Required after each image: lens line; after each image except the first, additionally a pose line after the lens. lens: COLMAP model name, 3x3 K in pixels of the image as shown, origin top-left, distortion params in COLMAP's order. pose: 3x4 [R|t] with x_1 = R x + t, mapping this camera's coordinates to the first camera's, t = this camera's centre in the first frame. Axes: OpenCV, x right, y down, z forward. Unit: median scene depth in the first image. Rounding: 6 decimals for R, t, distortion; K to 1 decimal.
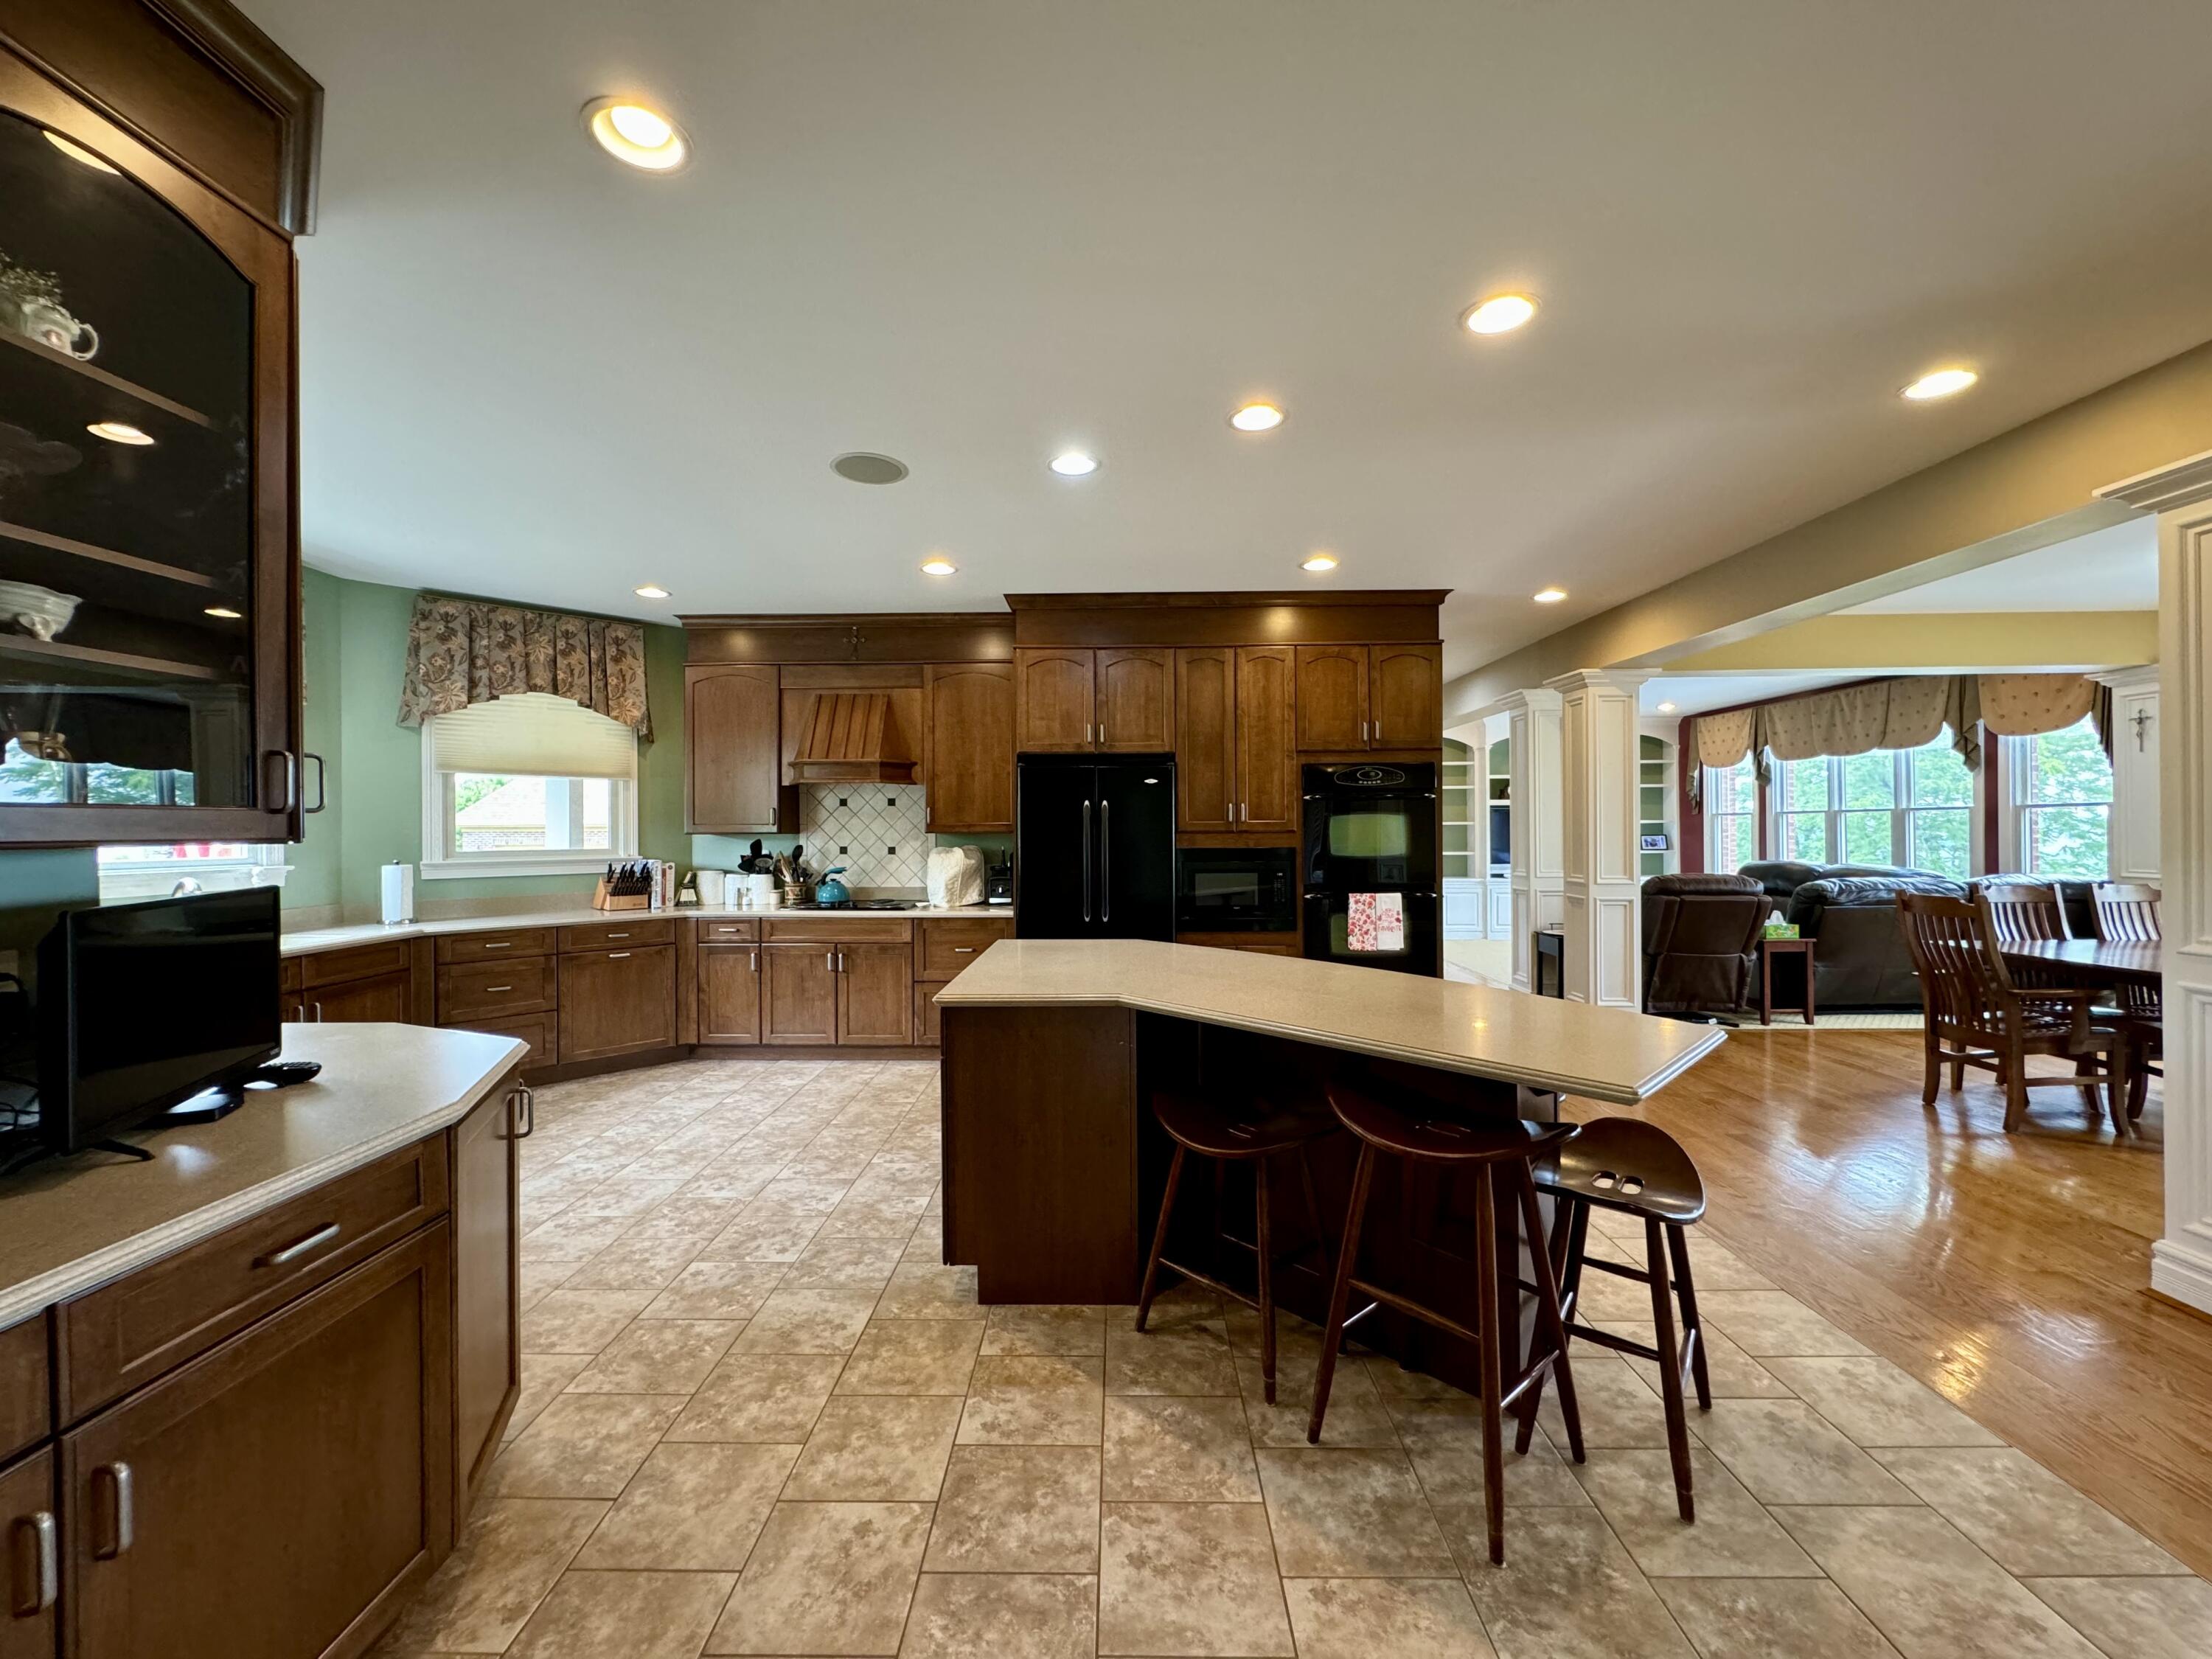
lens RADIAL K [[888.9, 0, 1109.2], [0, 888.9, 832.6], [0, 0, 1]] dist [0.002724, -0.000022]
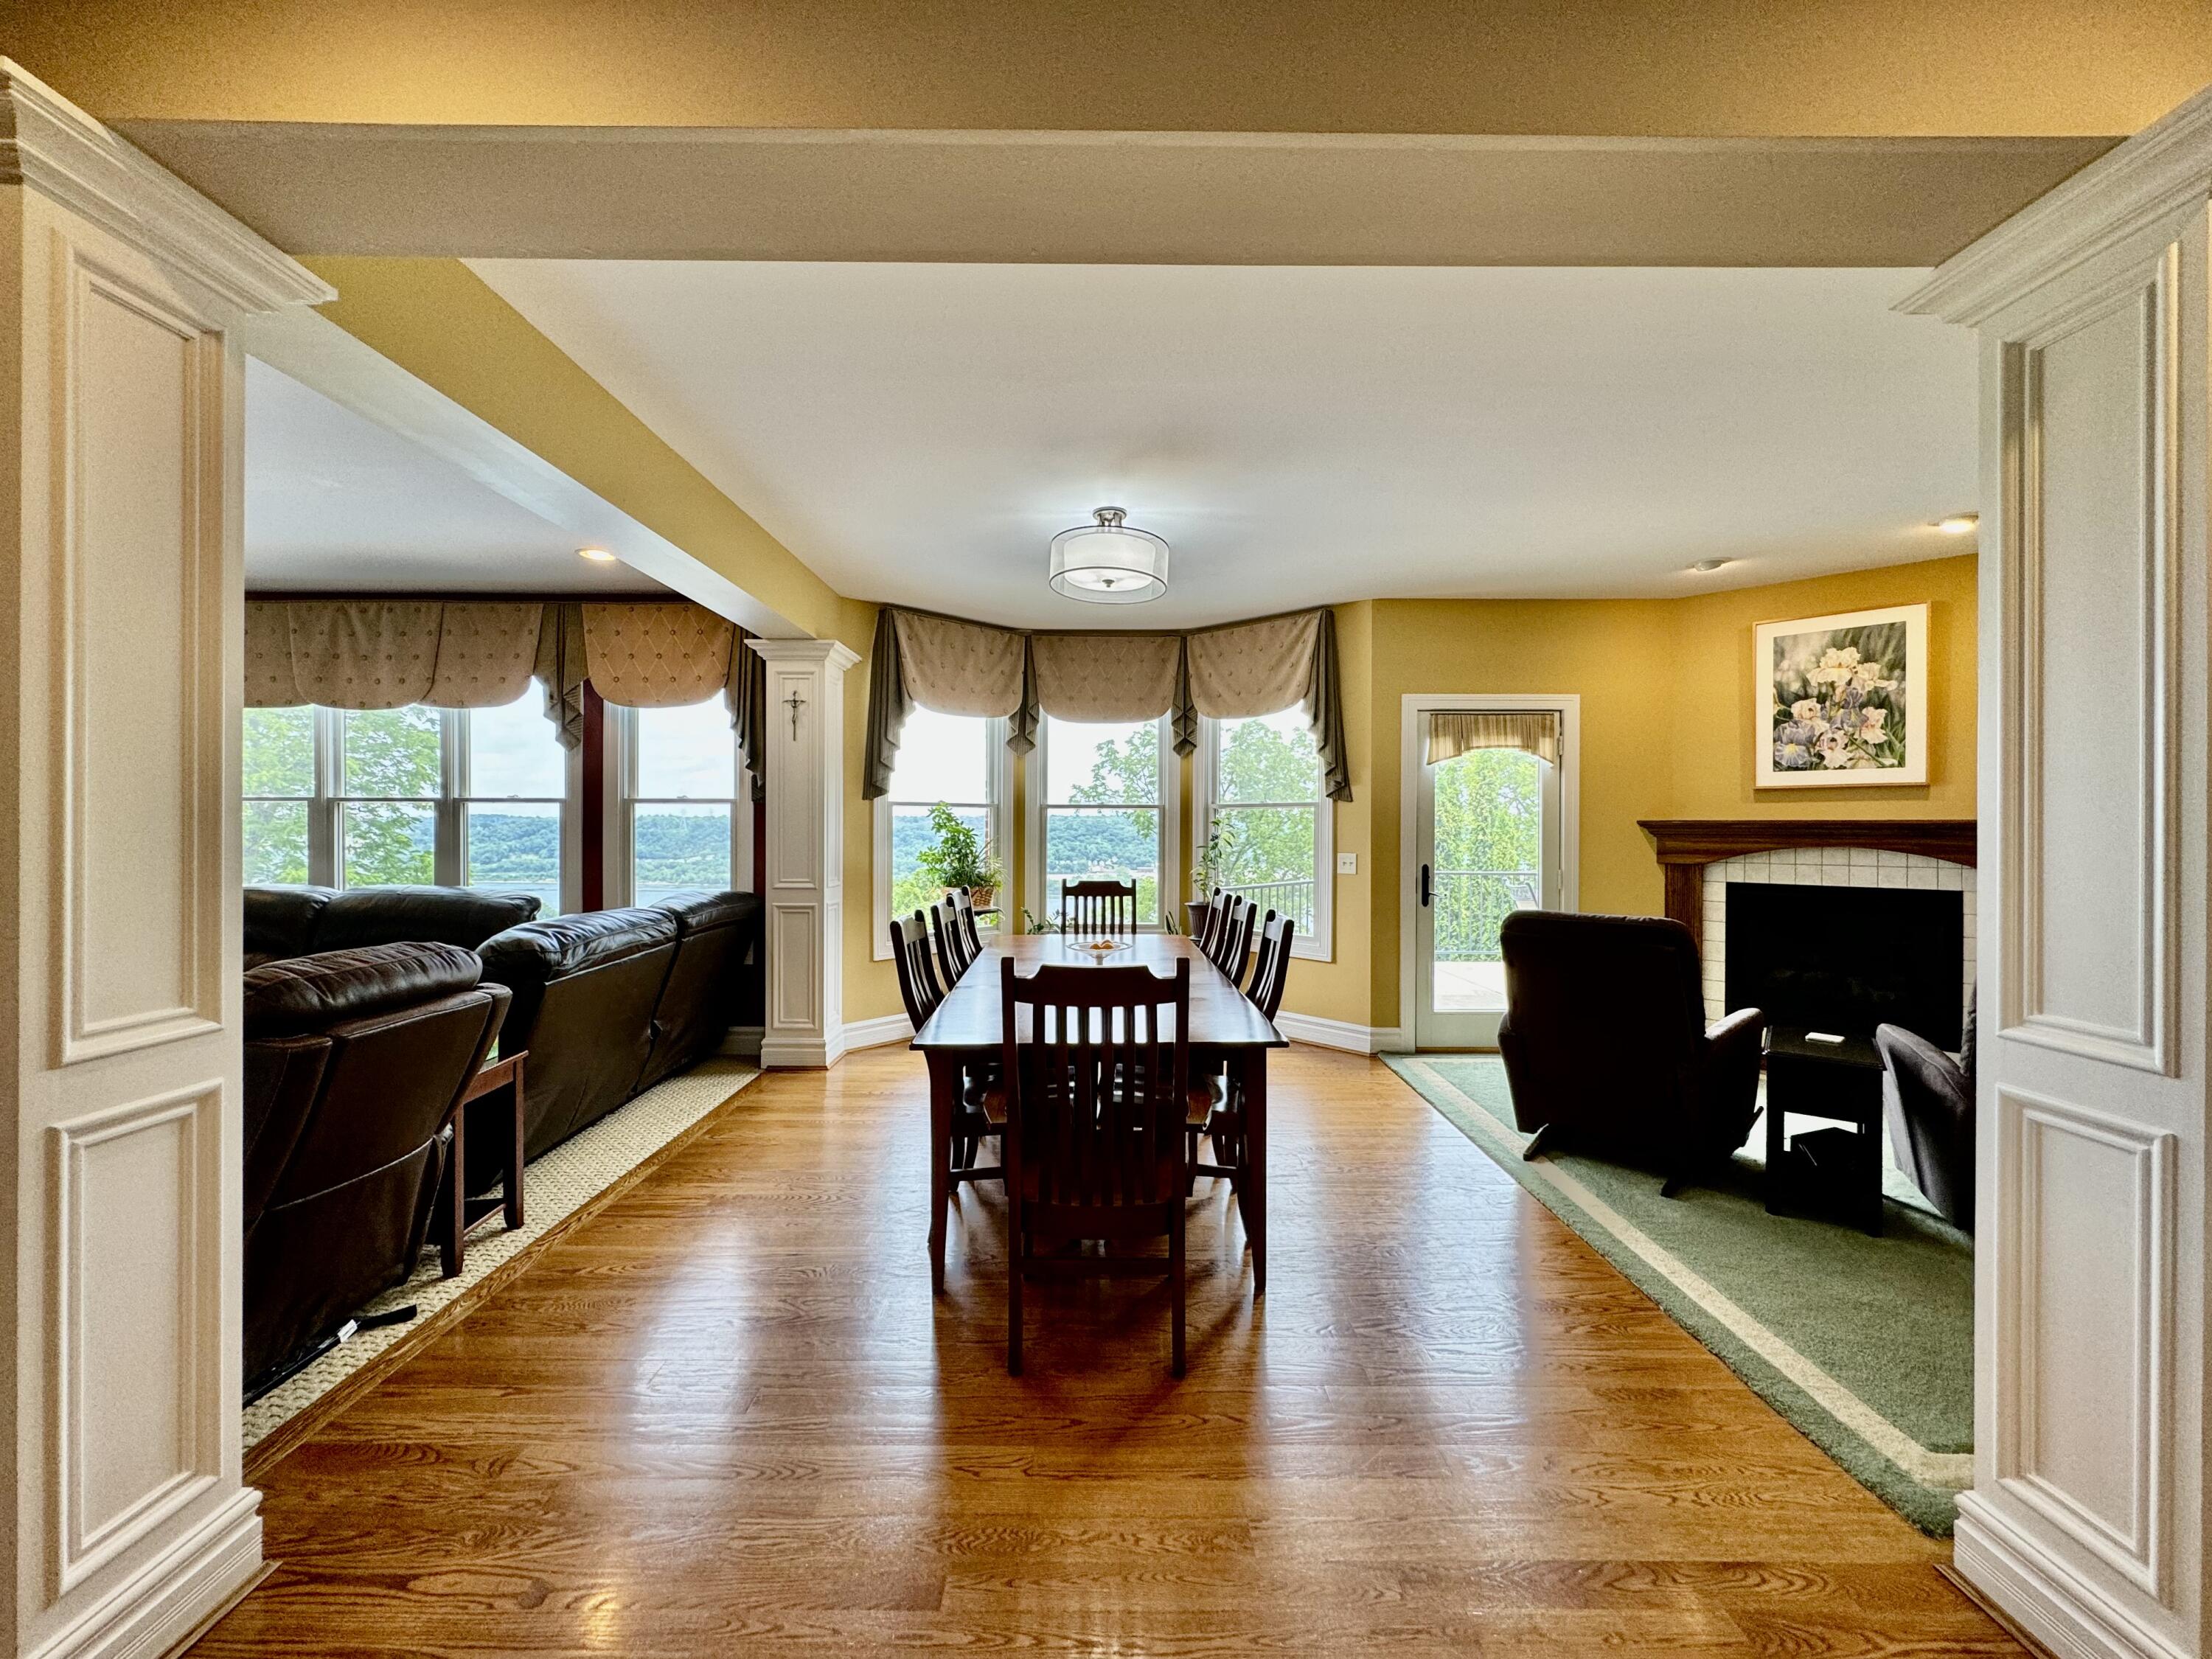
lens RADIAL K [[880.9, 0, 1101.9], [0, 880.9, 827.4], [0, 0, 1]] dist [-0.002359, -0.000036]
pose [[-0.012930, 0.006040, 0.999898, 0.245941], [-0.001292, 0.999981, -0.006057, -0.002002], [-0.999916, -0.001370, -0.012921, 0.568054]]
